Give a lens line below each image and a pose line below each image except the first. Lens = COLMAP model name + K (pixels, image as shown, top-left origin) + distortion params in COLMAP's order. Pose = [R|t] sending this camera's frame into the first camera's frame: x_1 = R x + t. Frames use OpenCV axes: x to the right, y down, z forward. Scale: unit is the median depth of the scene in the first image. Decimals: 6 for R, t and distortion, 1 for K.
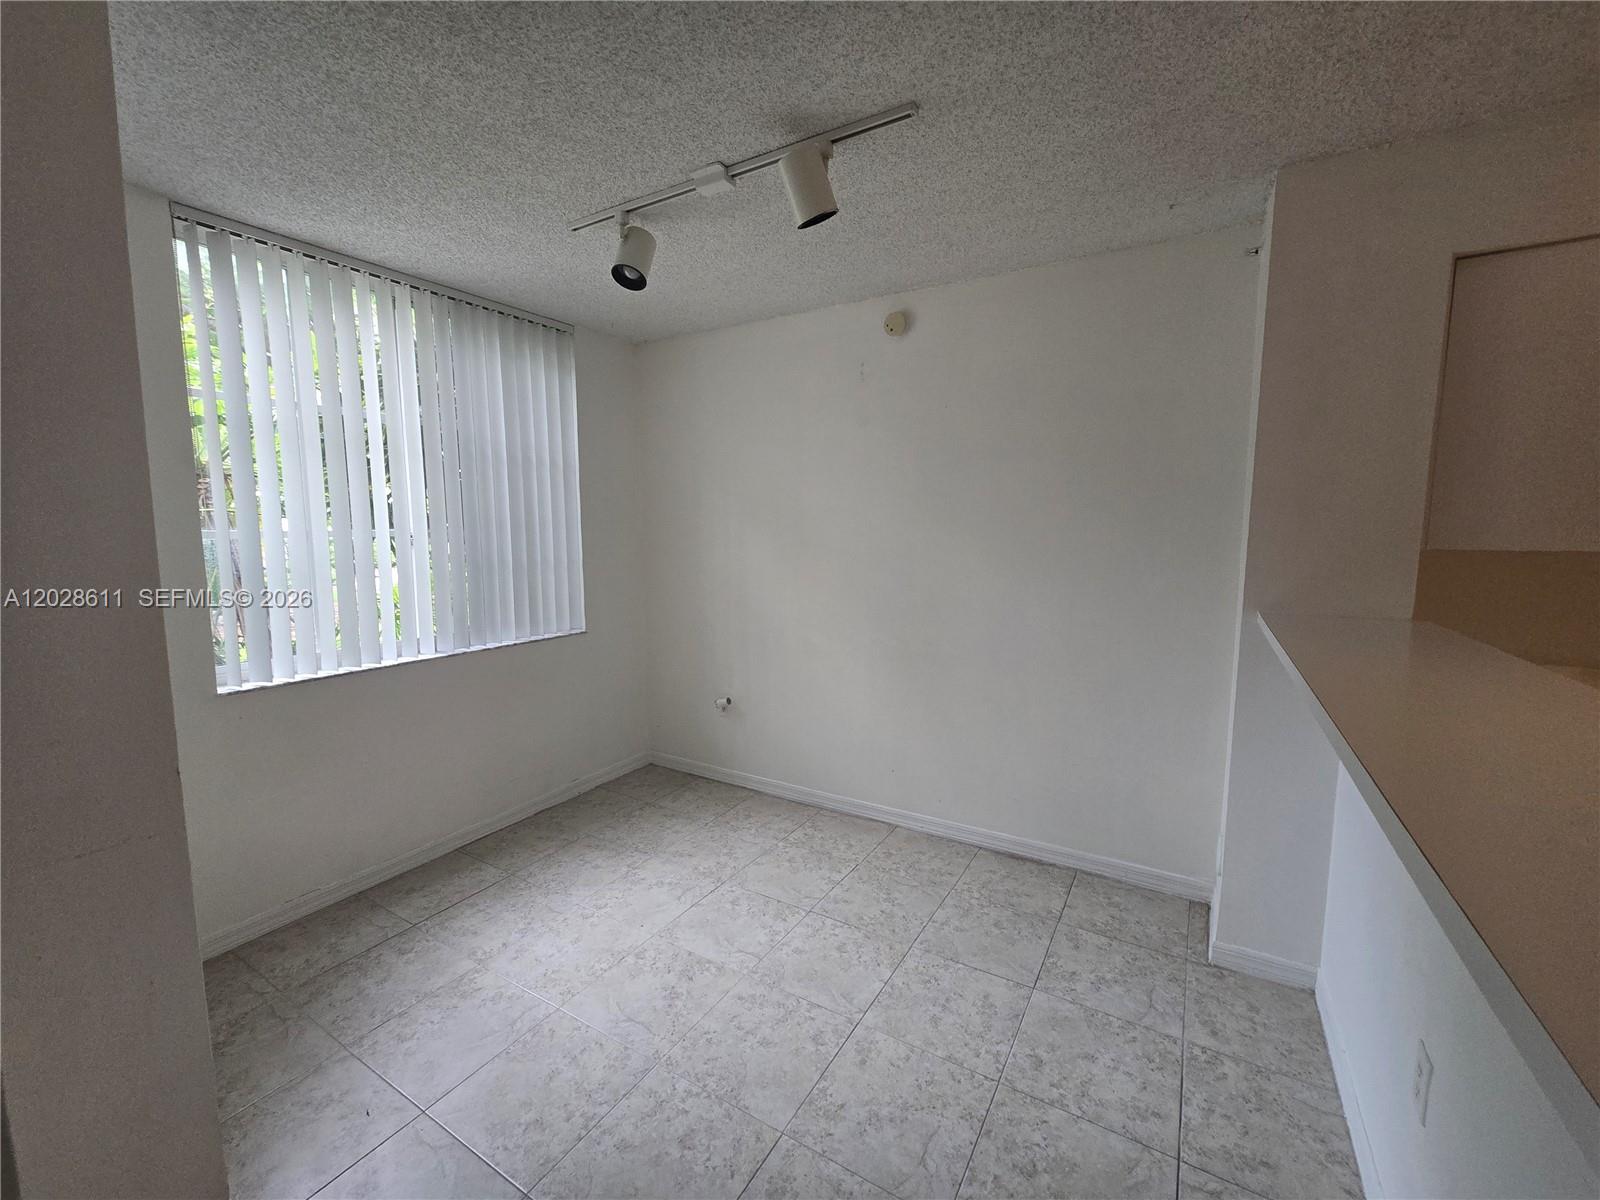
lens RADIAL K [[657.2, 0, 805.4], [0, 657.2, 600.0], [0, 0, 1]] dist [-0.004686, 0.001008]
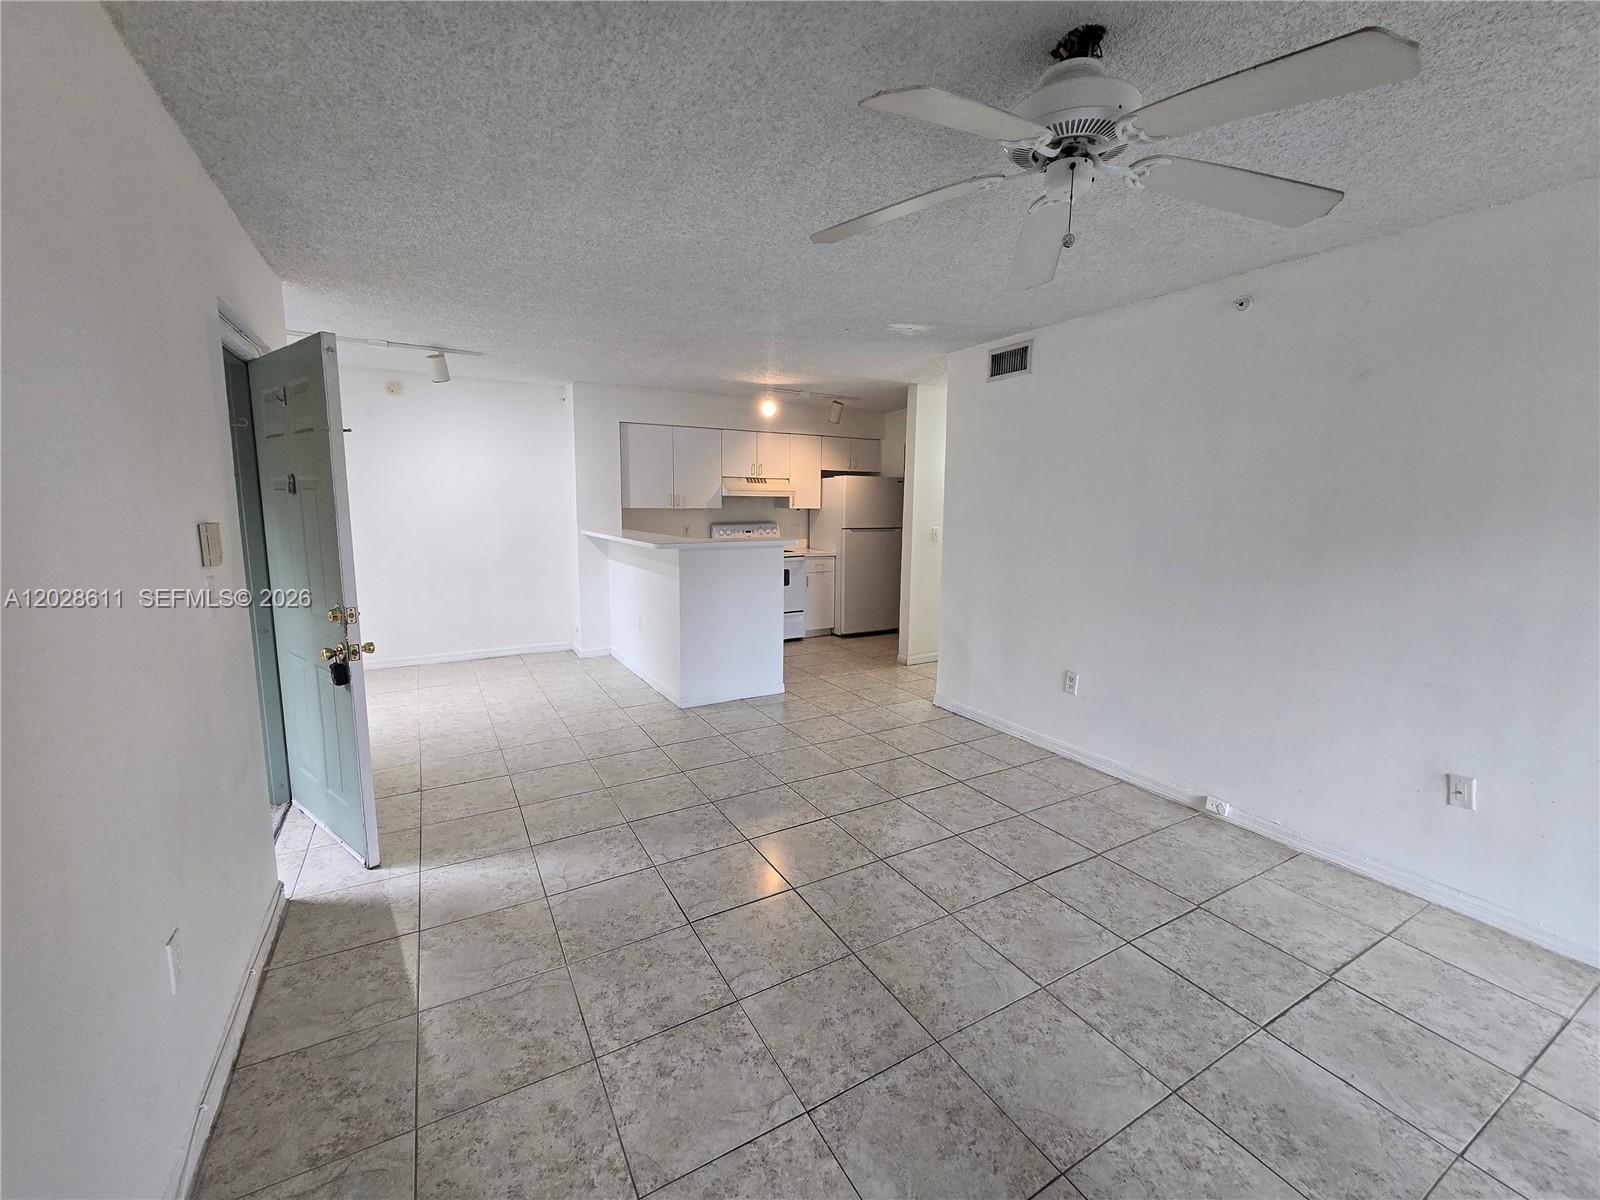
lens RADIAL K [[650.0, 0, 805.9], [0, 650.0, 600.9], [0, 0, 1]] dist [-0.004227, 0.001119]
pose [[0.473641, -0.123166, 0.872063, -1.195015], [0.087284, 0.991863, 0.092680, 0.129968], [-0.876382, 0.032220, 0.480538, -1.072564]]
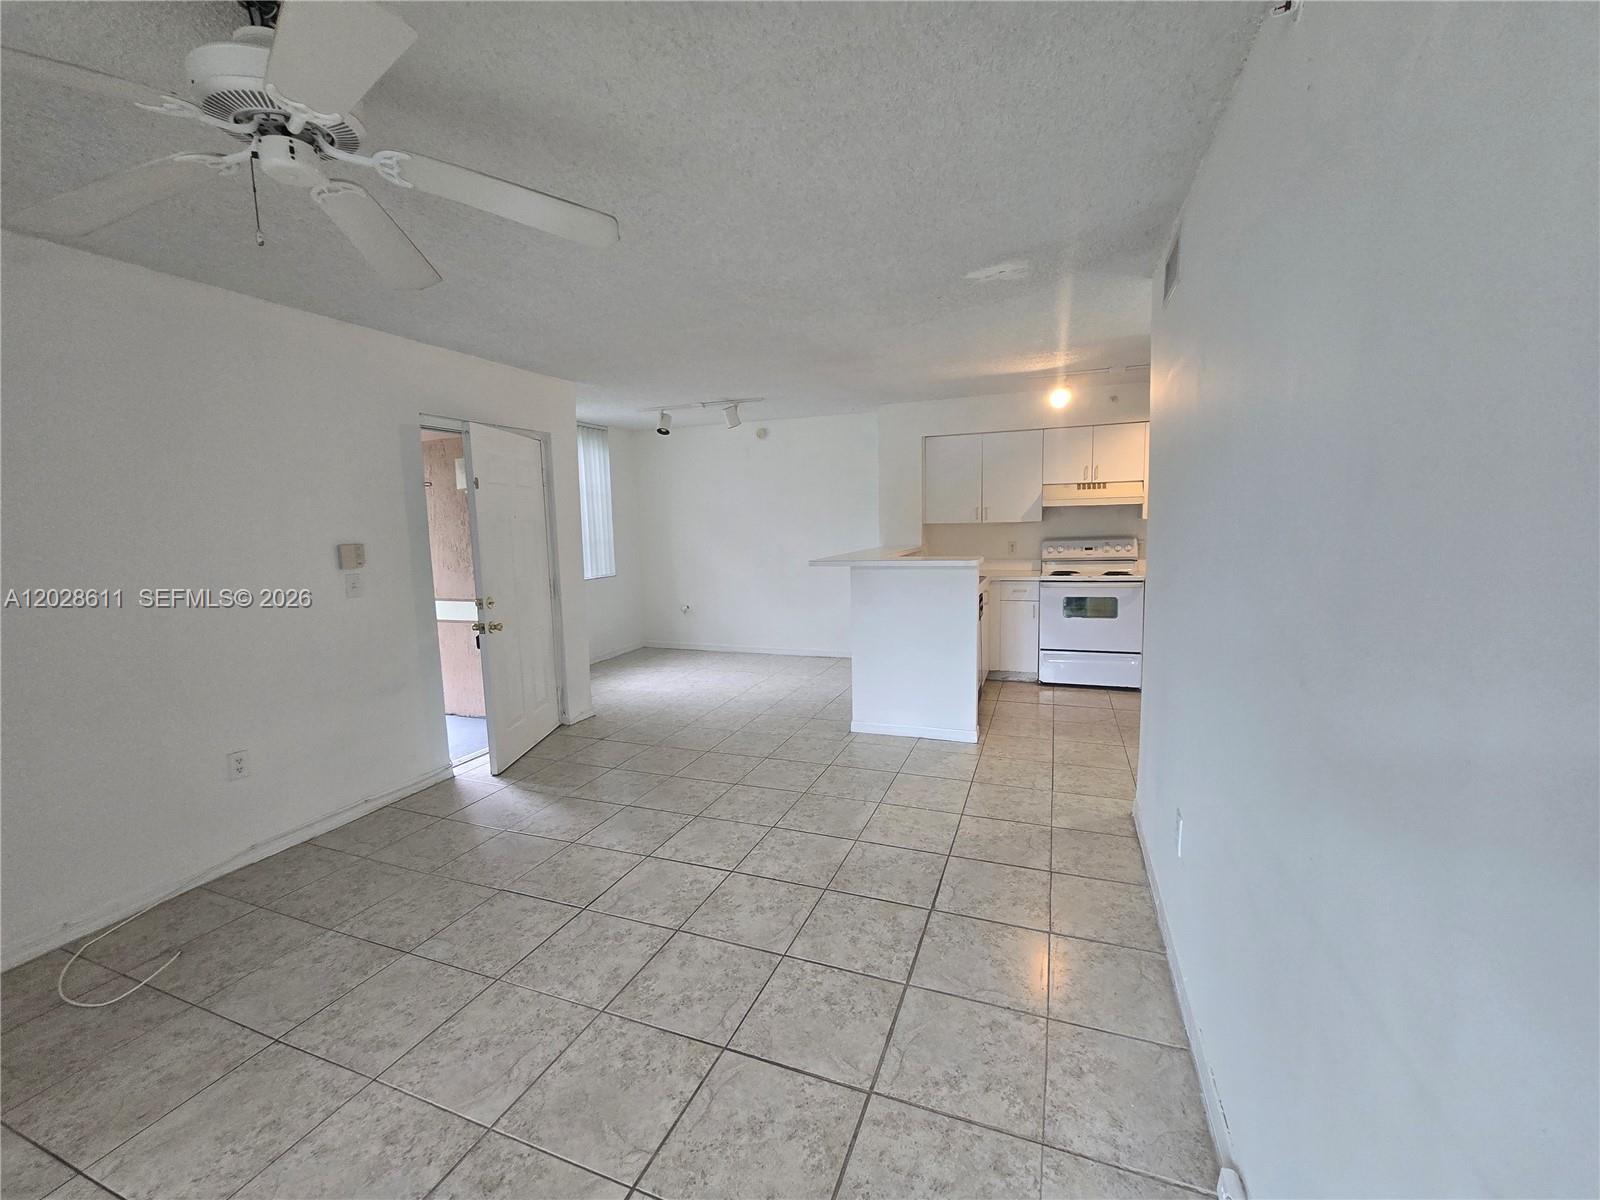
lens RADIAL K [[653.0, 0, 811.9], [0, 653.0, 599.5], [0, 0, 1]] dist [-0.005420, 0.000077]
pose [[0.982070, -0.042335, 0.183699, -0.171916], [0.041345, 0.999102, 0.009215, 0.192817], [-0.183925, -0.001455, 0.982939, -1.628842]]
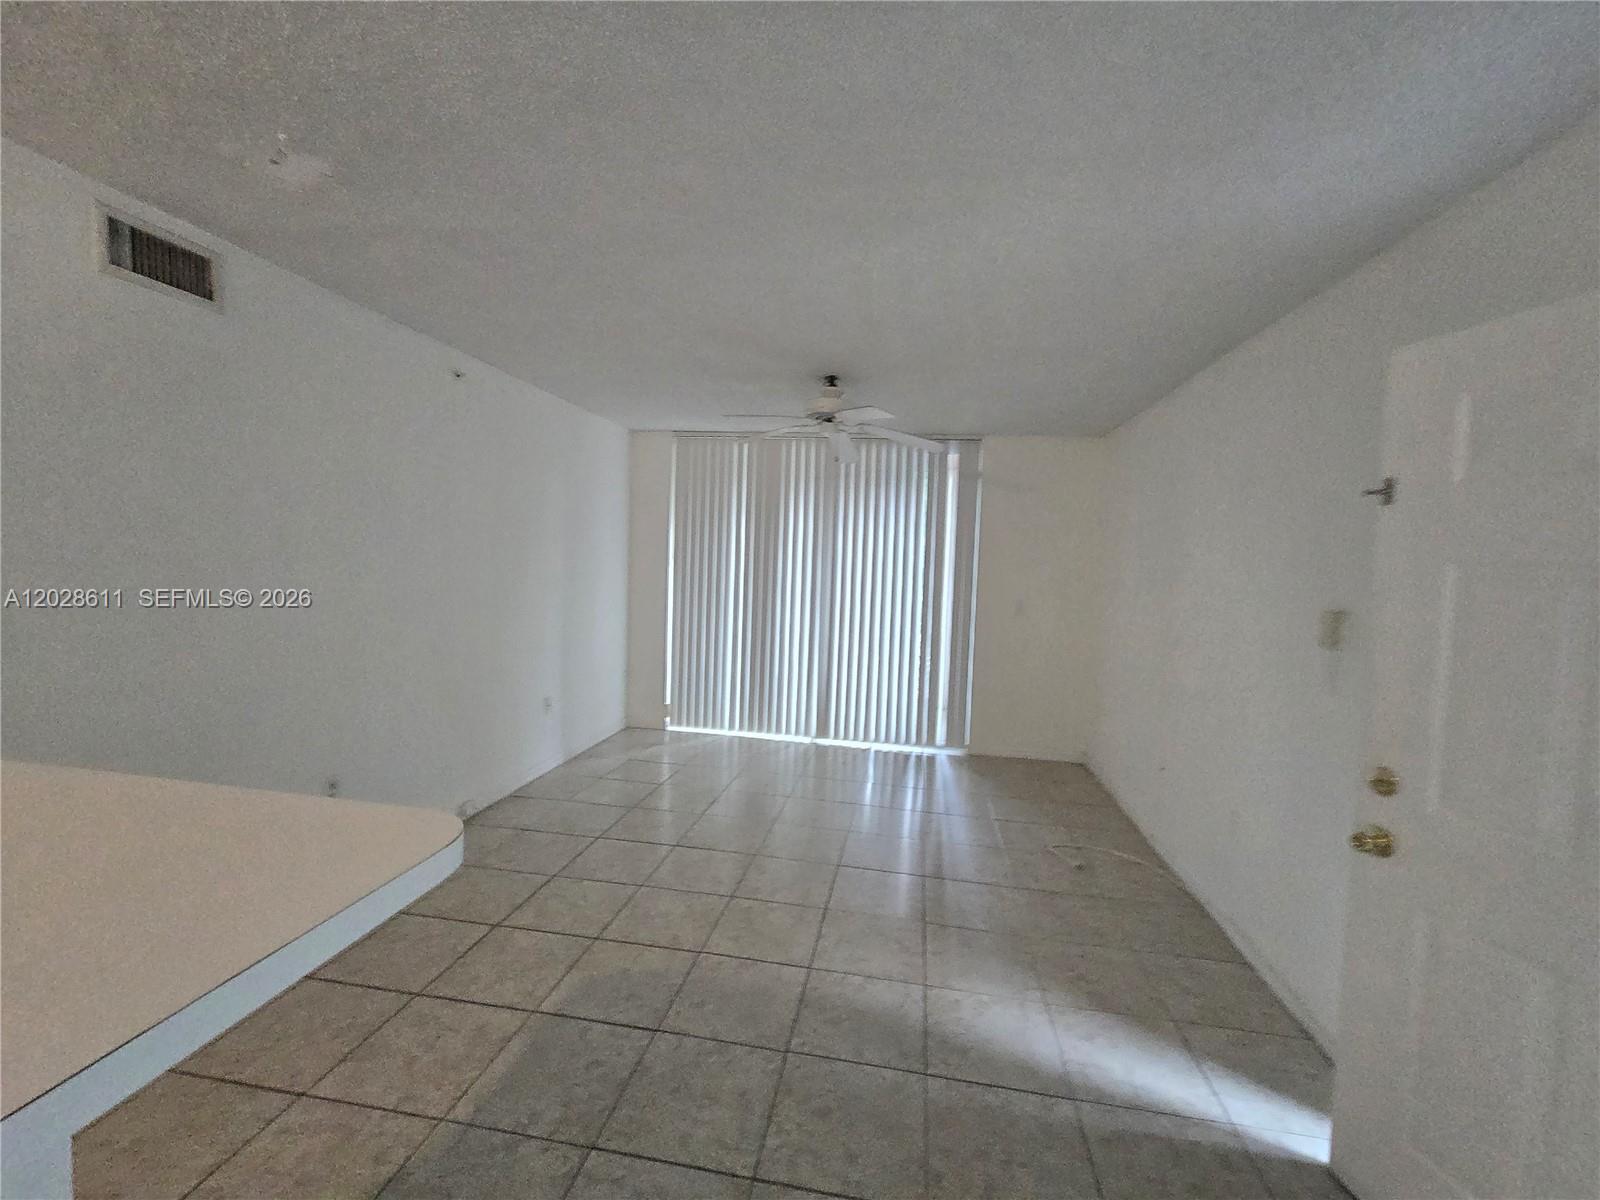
lens RADIAL K [[653.0, 0, 811.9], [0, 653.0, 599.5], [0, 0, 1]] dist [-0.005420, 0.000077]
pose [[-0.924353, -0.009140, -0.381429, 0.113502], [-0.078294, 0.982982, 0.166181, -0.053470], [0.373419, 0.183473, -0.909338, 0.404080]]
